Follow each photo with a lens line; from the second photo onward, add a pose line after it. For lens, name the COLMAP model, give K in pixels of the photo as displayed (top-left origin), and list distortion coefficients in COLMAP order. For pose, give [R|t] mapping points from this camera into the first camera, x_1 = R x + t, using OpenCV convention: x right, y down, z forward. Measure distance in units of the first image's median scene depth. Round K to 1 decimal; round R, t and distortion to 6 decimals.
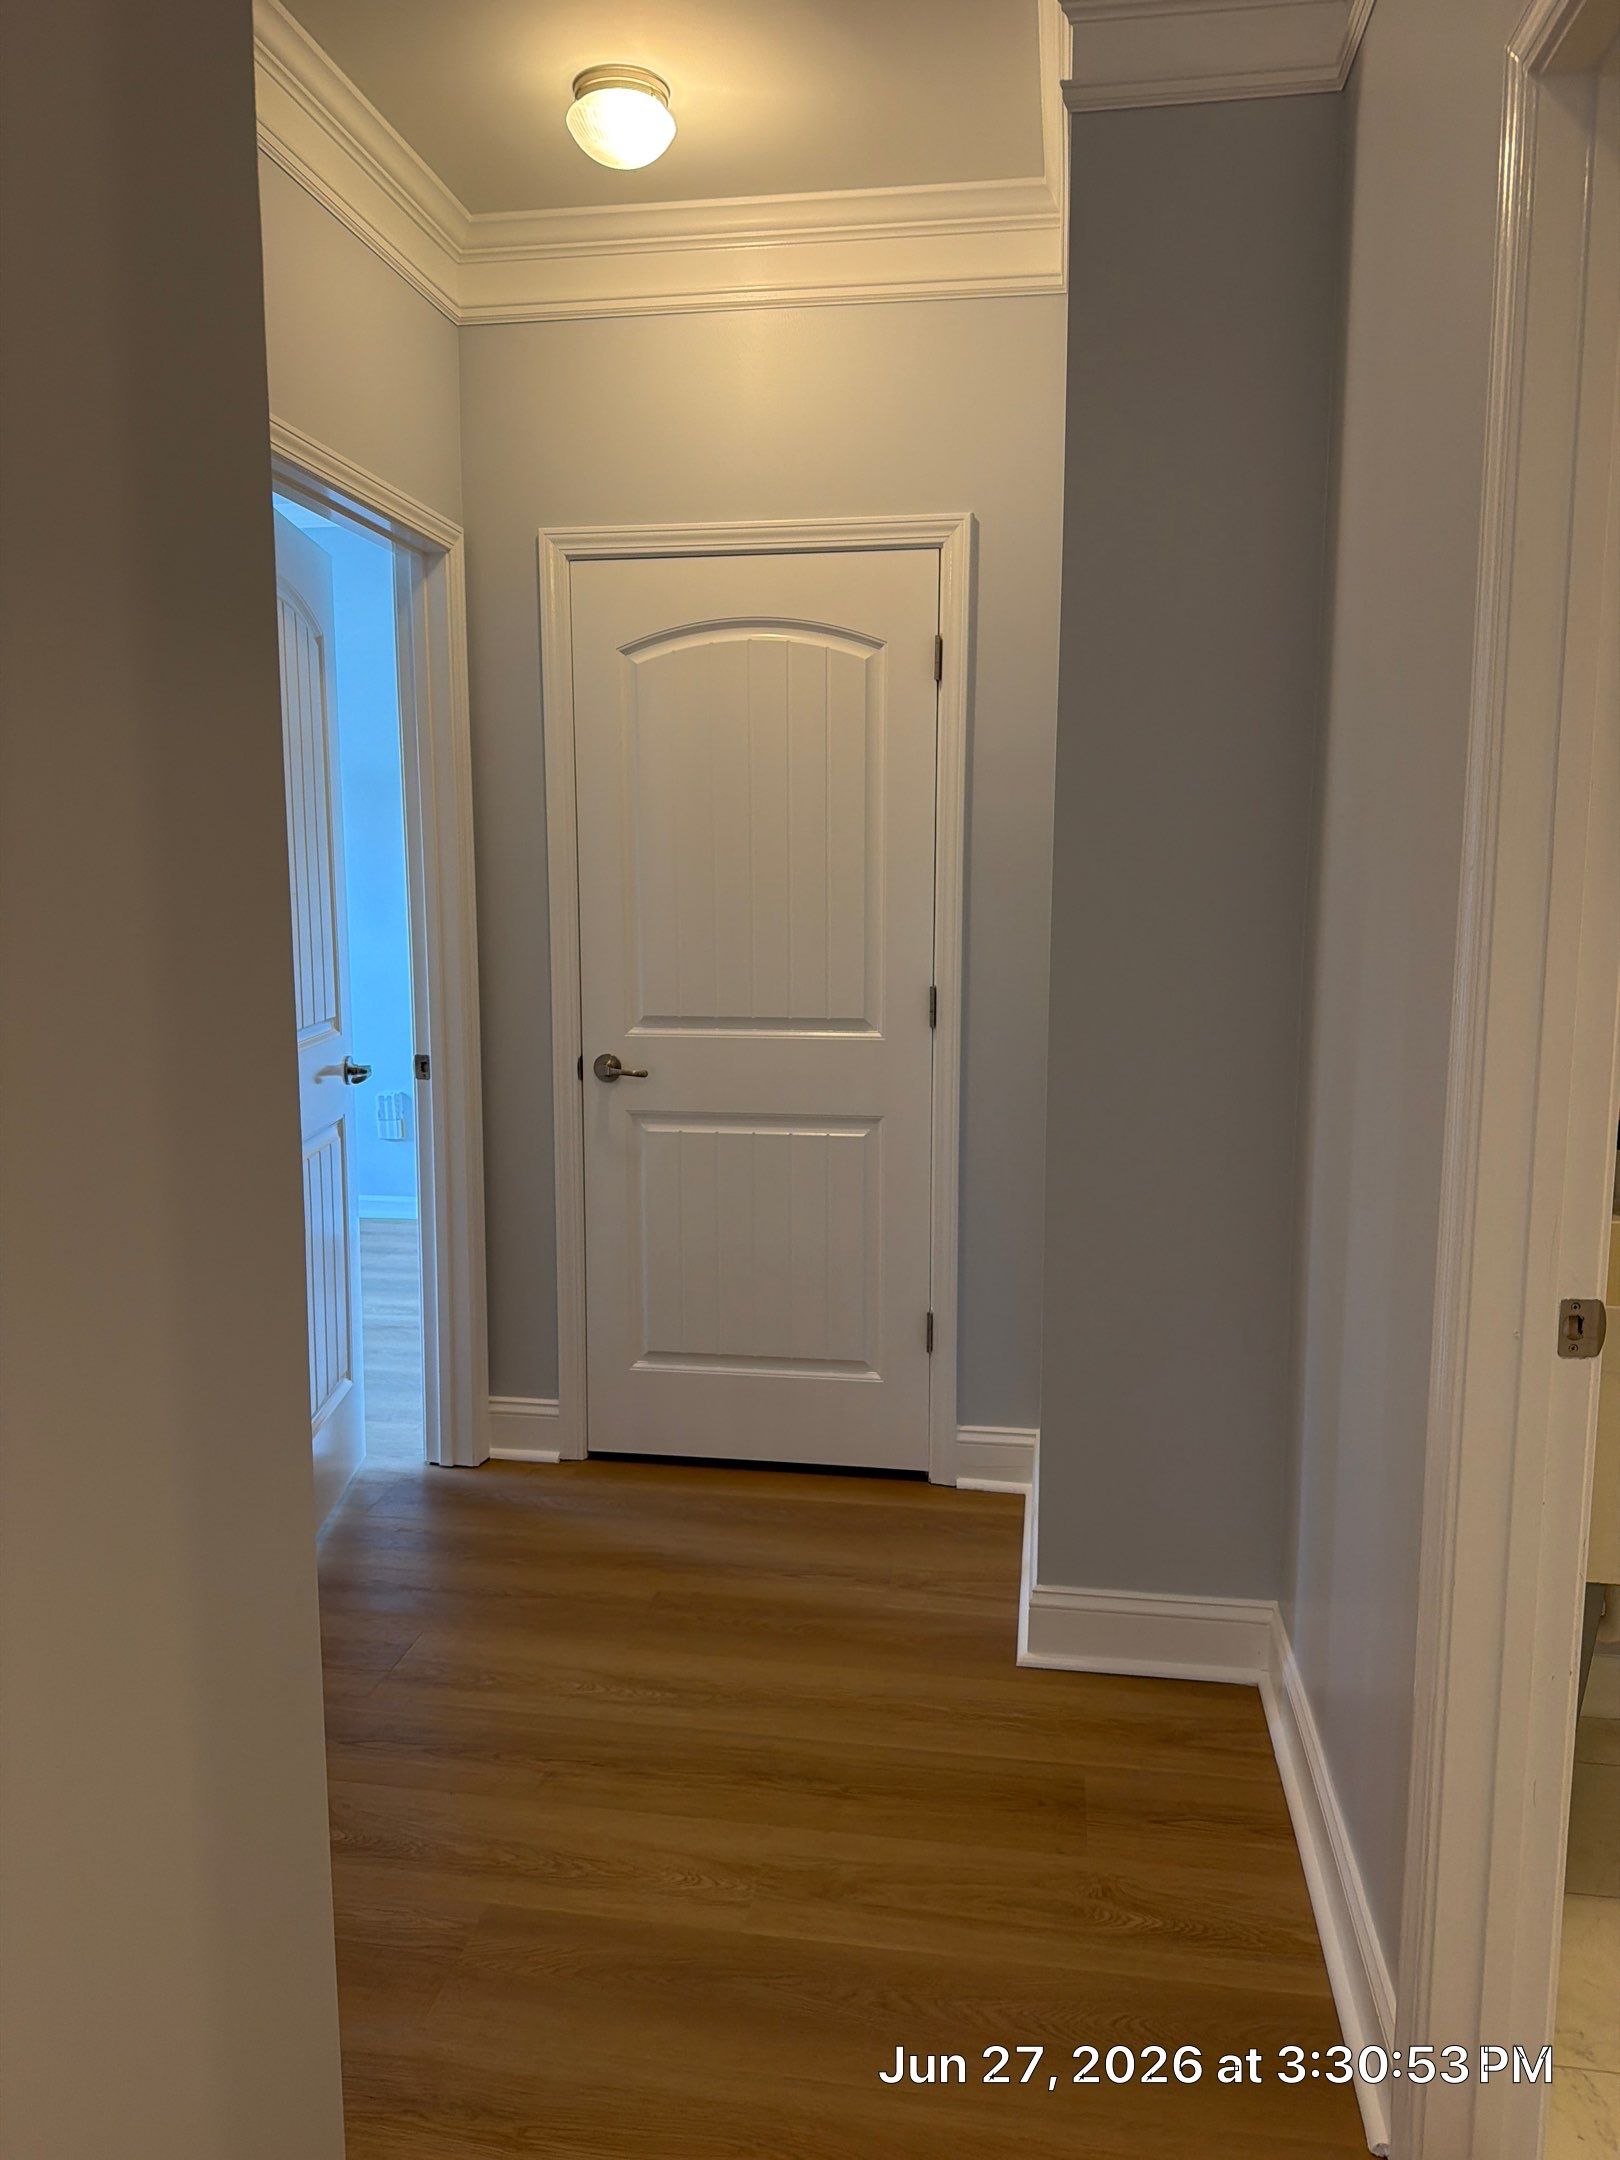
lens RADIAL K [[1536.5, 0, 809.2], [0, 1536.5, 1092.3], [0, 0, 1]] dist [0.129699, -0.203880]
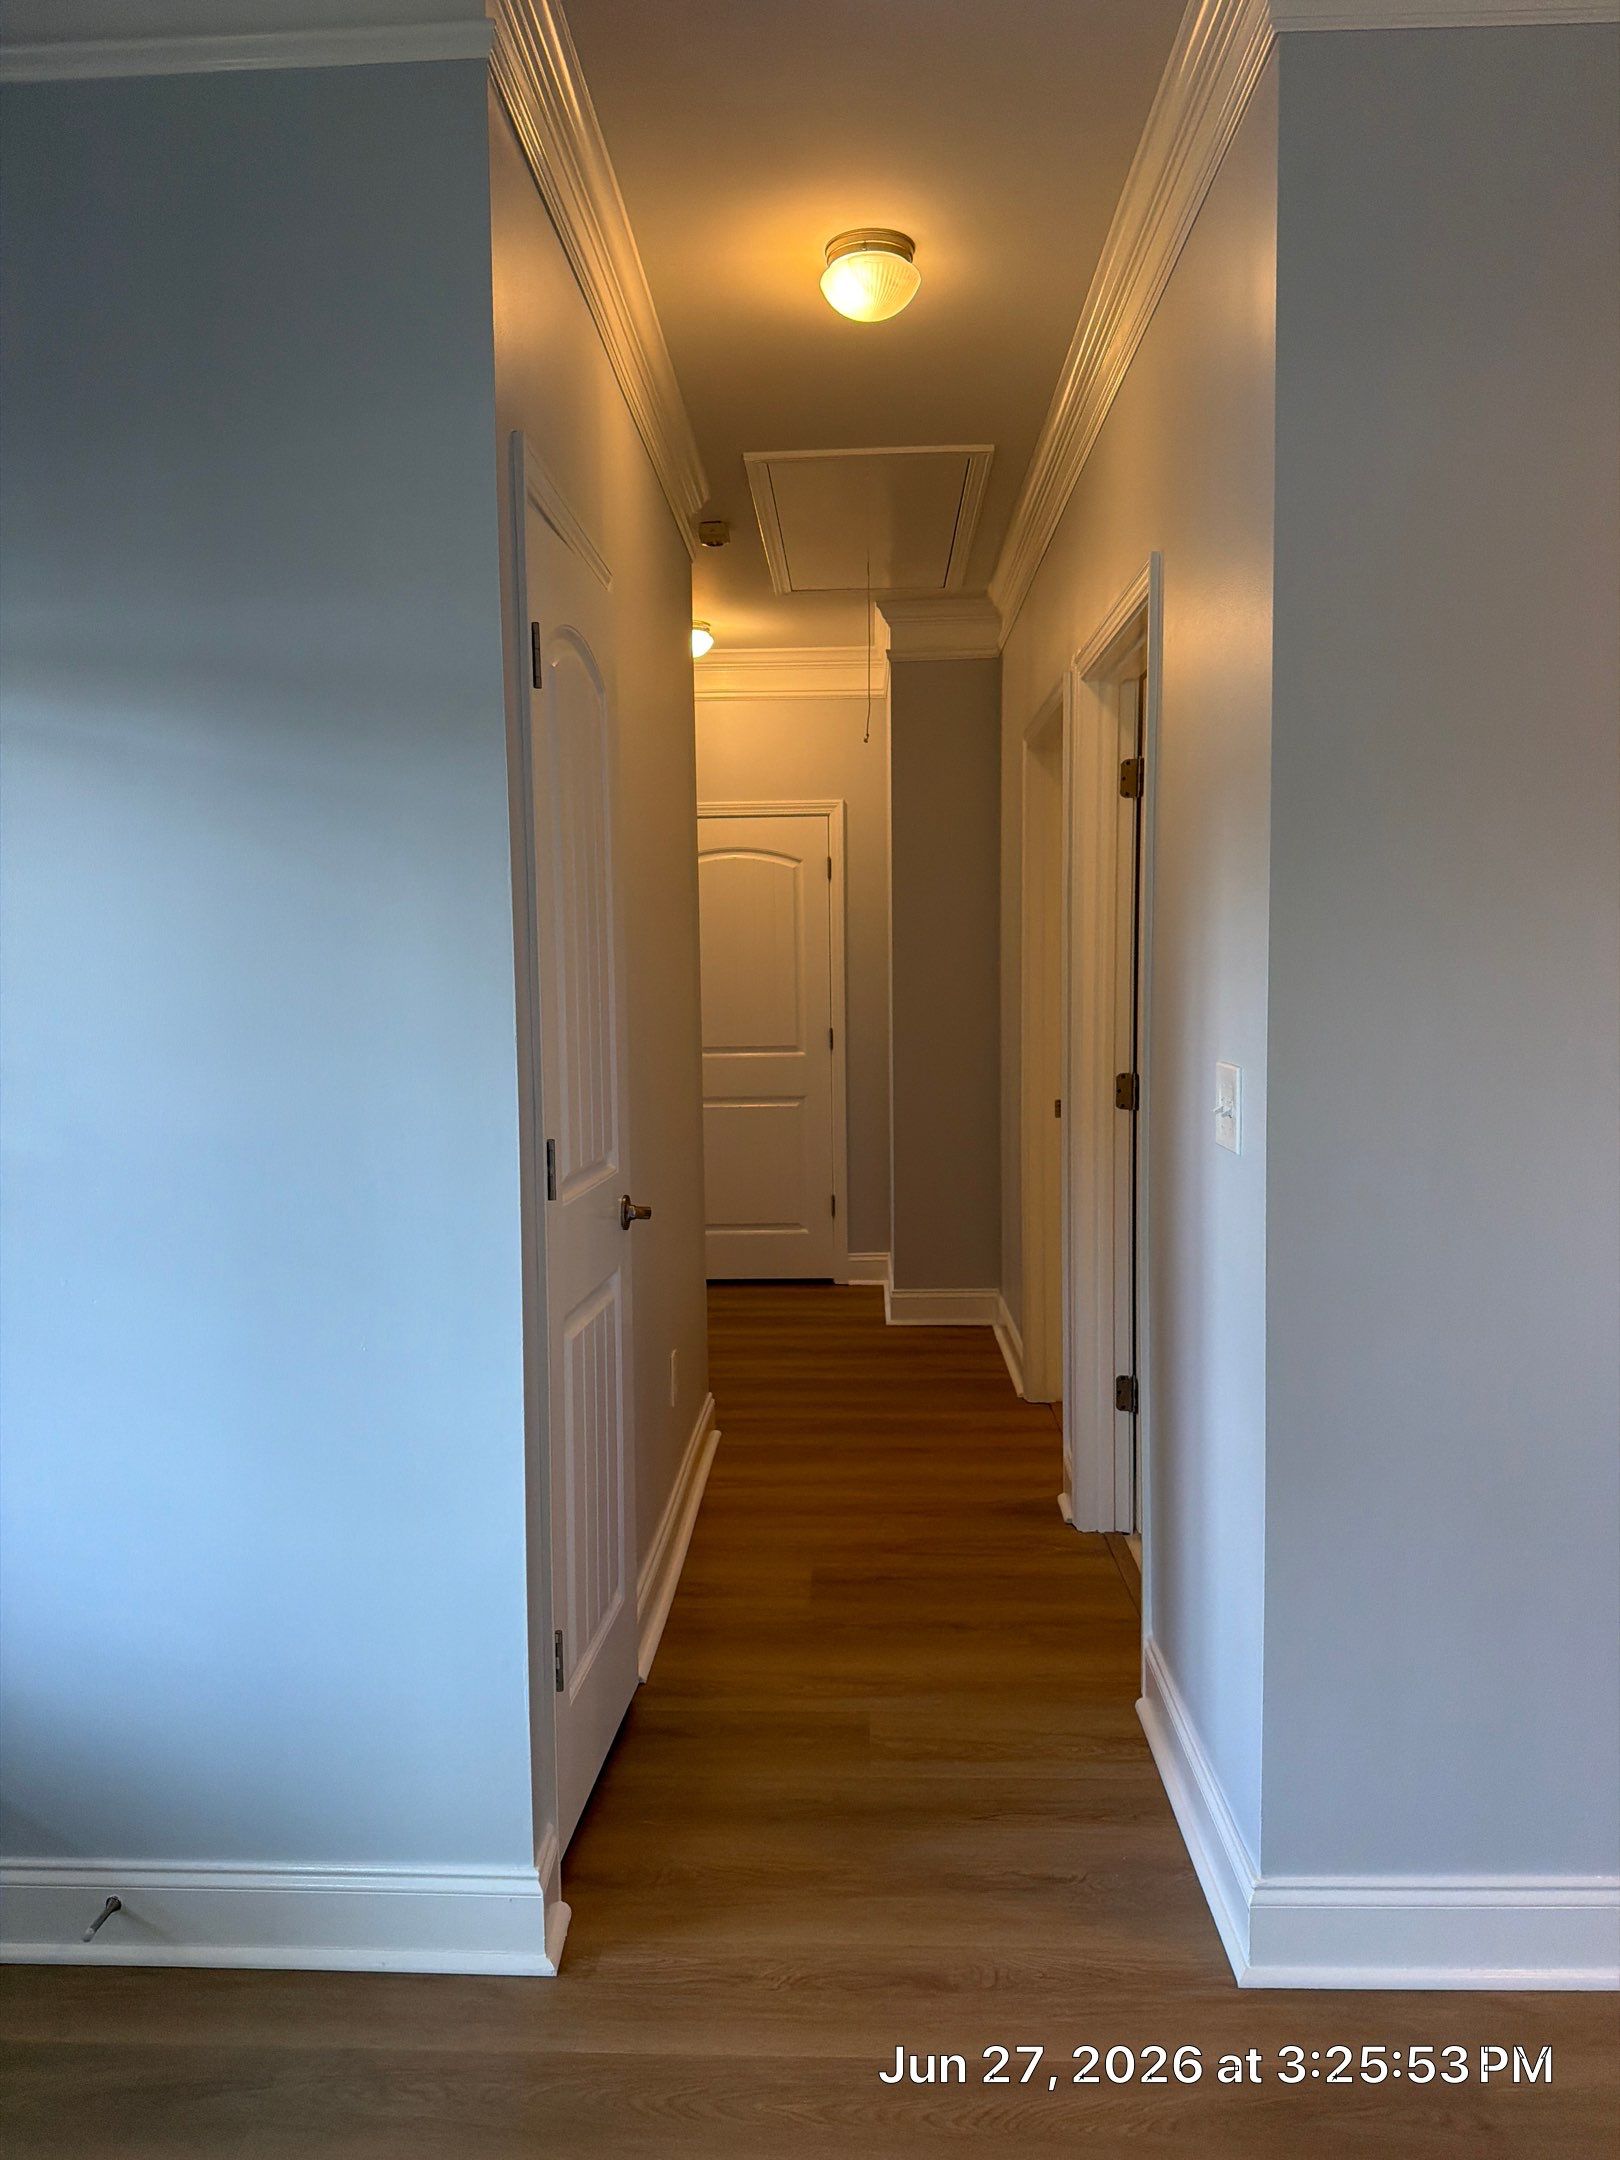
lens RADIAL K [[1536.5, 0, 809.2], [0, 1536.5, 1092.3], [0, 0, 1]] dist [0.129699, -0.203880]
pose [[0.992089, -0.020754, 0.123807, -0.195686], [0.029637, 0.997083, -0.070342, 0.153113], [-0.121986, 0.073455, 0.989810, -0.960256]]
